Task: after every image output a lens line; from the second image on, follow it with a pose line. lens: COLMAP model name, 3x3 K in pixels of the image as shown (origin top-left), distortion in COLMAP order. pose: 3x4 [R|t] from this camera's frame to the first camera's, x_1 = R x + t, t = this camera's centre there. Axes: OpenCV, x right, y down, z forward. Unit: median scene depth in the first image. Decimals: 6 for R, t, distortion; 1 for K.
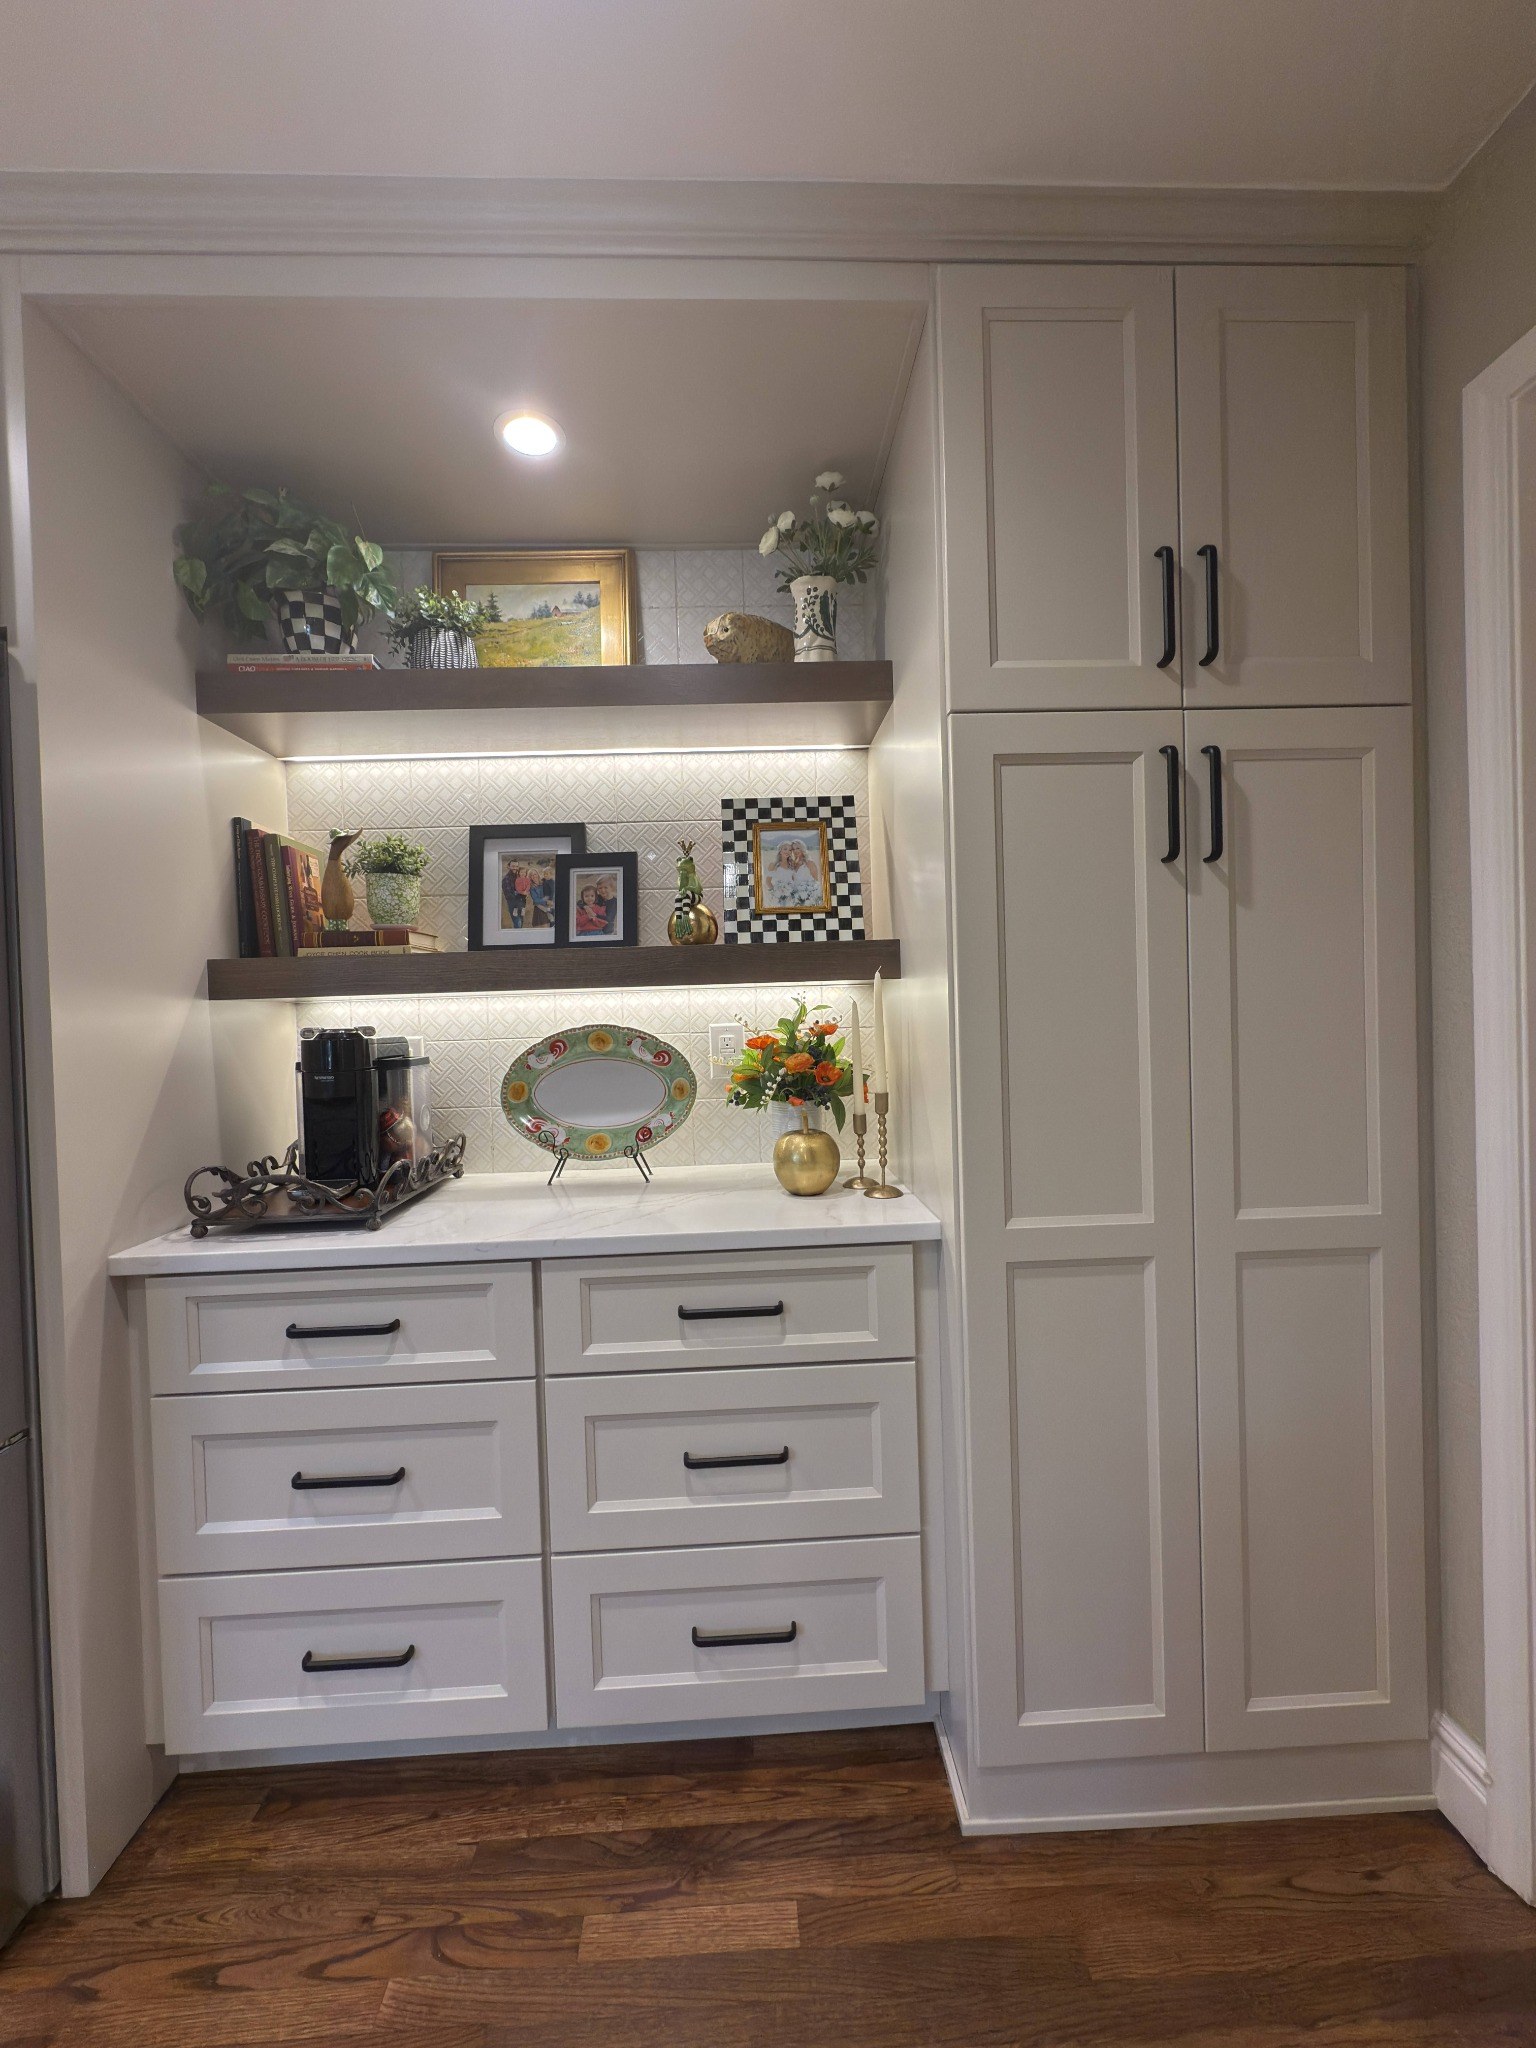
lens RADIAL K [[816.4, 0, 761.9], [0, 816.4, 1020.0], [0, 0, 1]] dist [-0.000186, 0.000408]
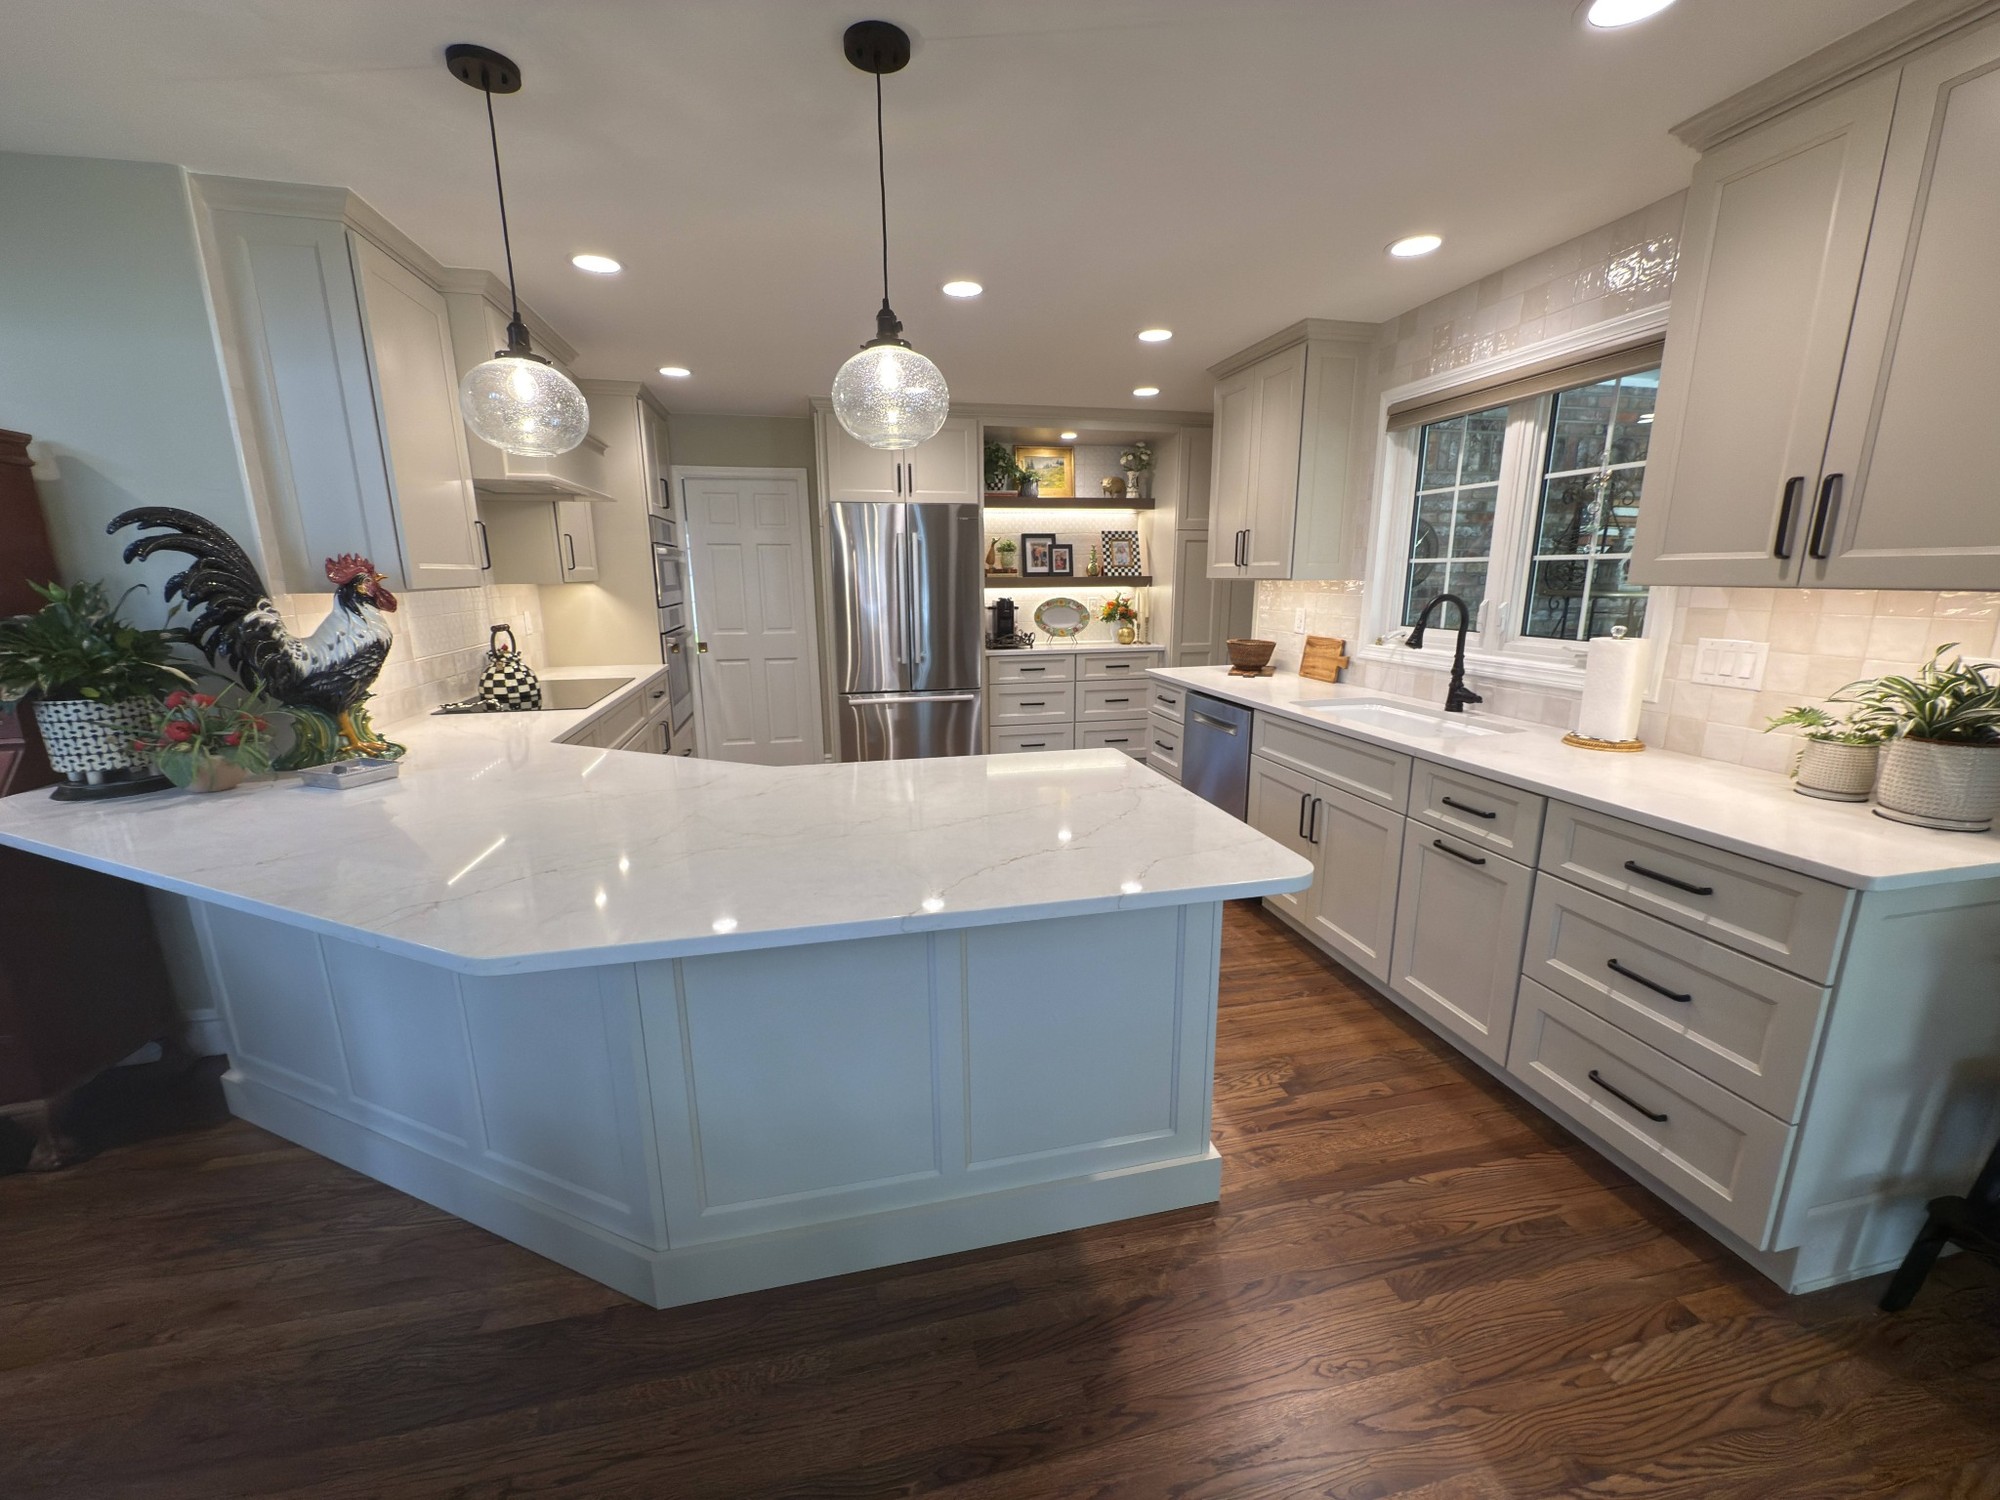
lens RADIAL K [[797.2, 0, 1001.1], [0, 797.2, 749.8], [0, 0, 1]] dist [-0.000186, 0.000408]
pose [[0.982492, -0.015590, 0.185652, -1.155697], [-0.022047, 0.979762, 0.198950, -0.029514], [-0.184996, -0.199560, 0.962264, -2.442883]]
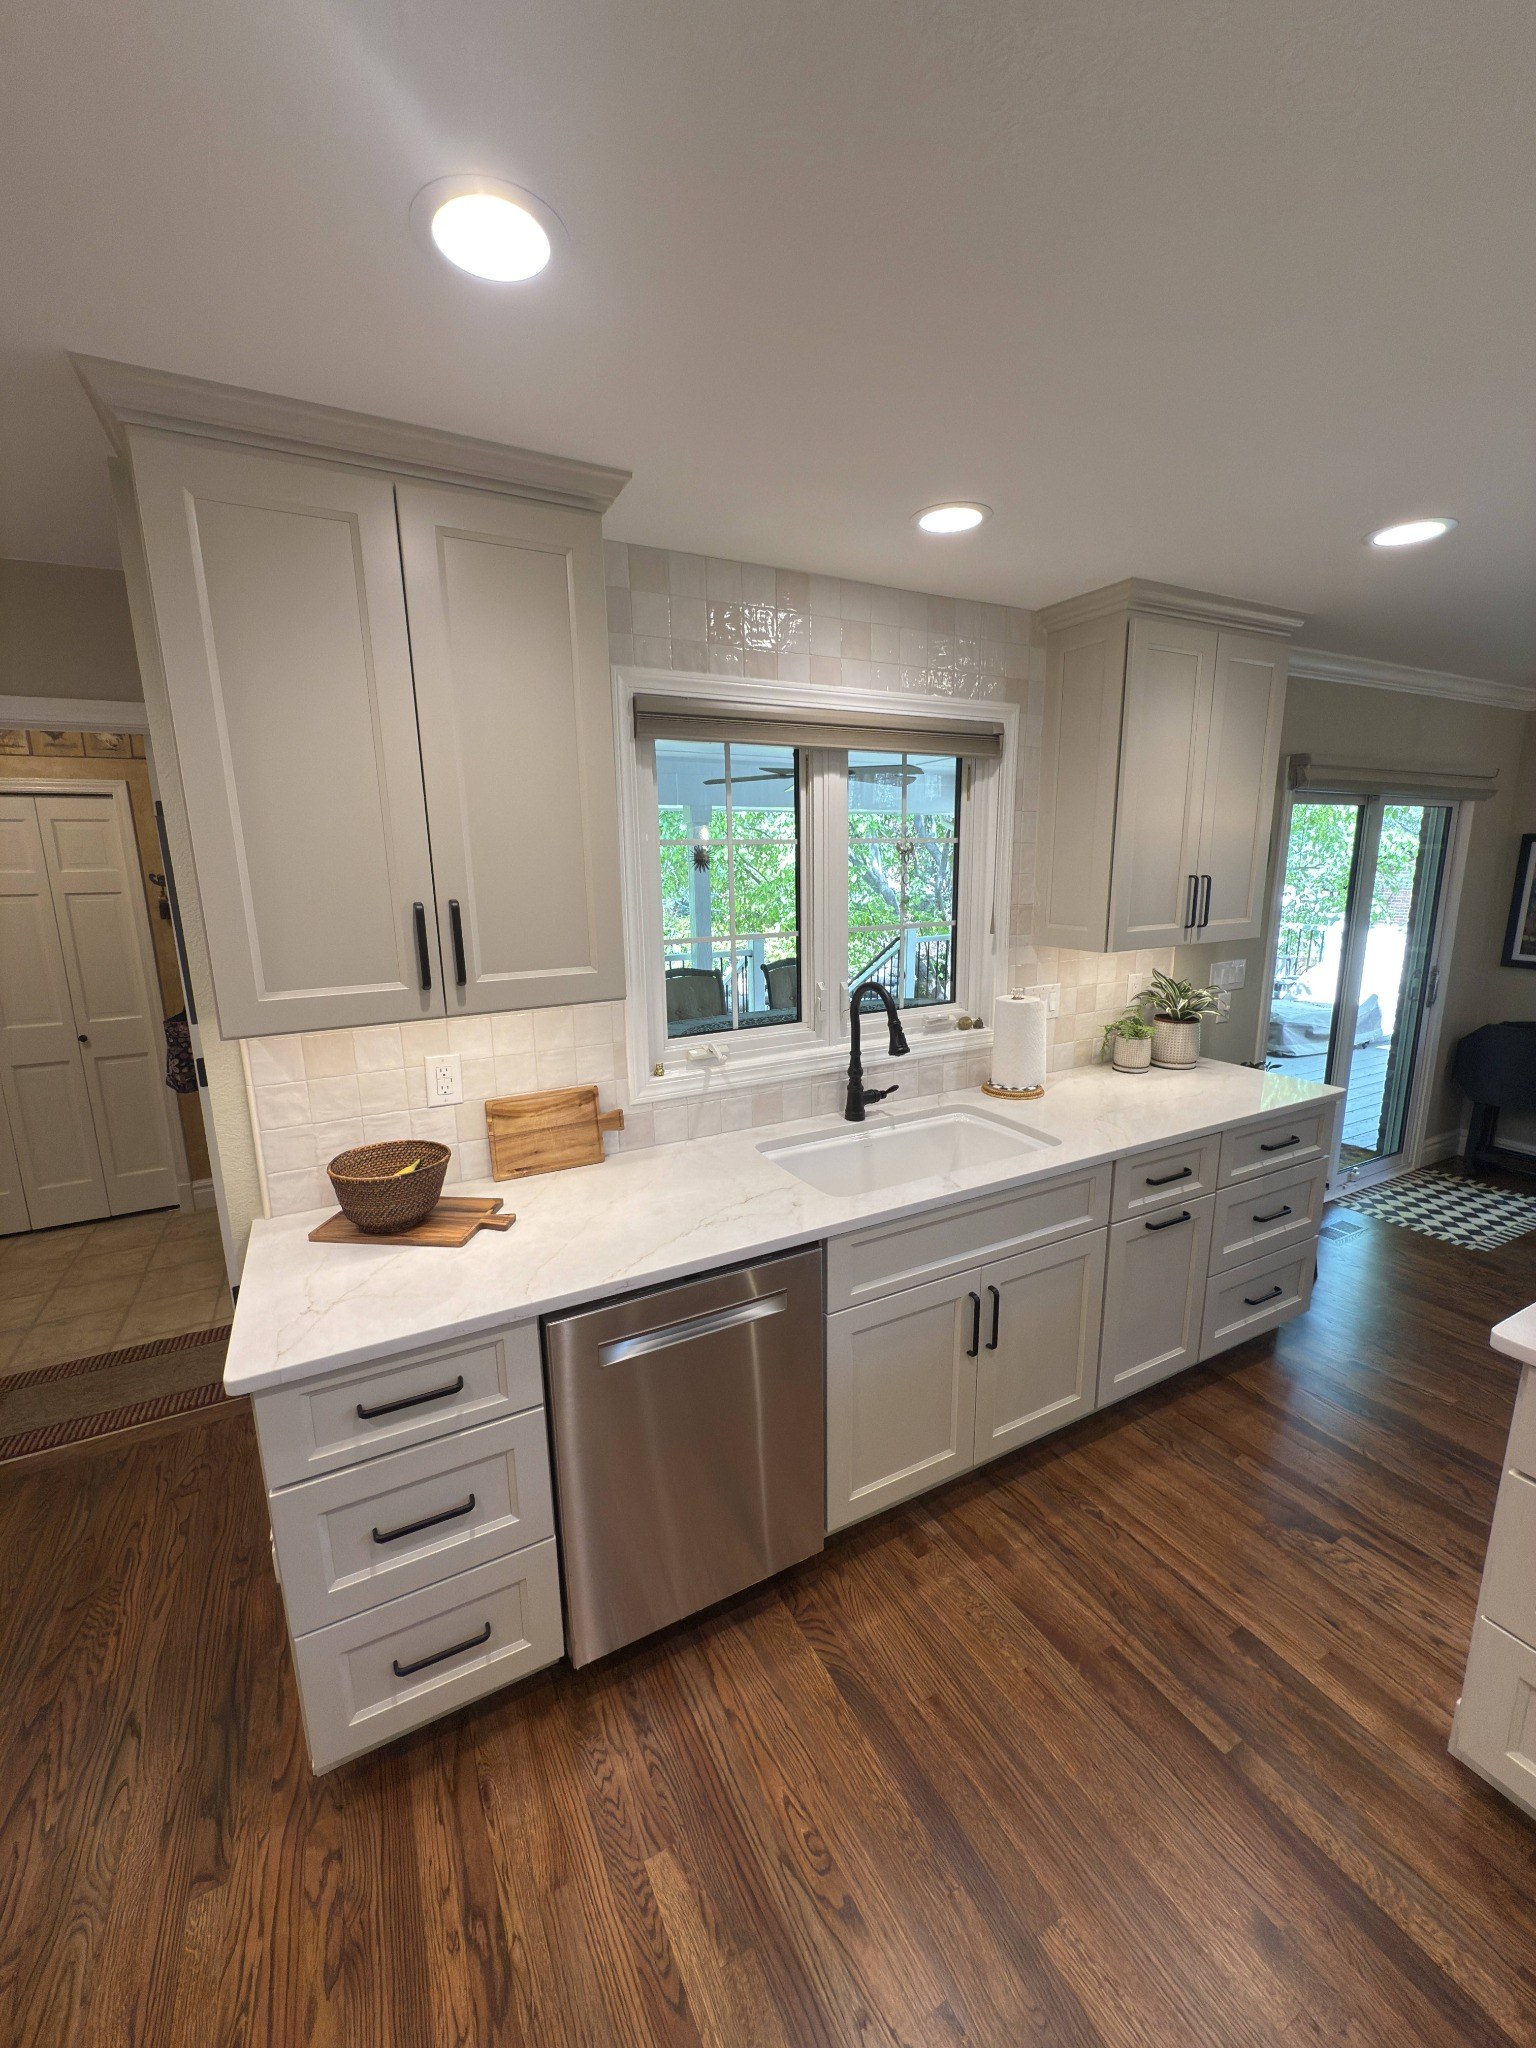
lens RADIAL K [[816.4, 0, 762.8], [0, 816.4, 1023.3], [0, 0, 1]] dist [-0.000186, 0.000408]
pose [[-0.431834, -0.141032, 0.890858, -1.052500], [0.042370, 0.983437, 0.176227, -0.224474], [-0.900957, 0.113846, -0.418707, -0.110966]]
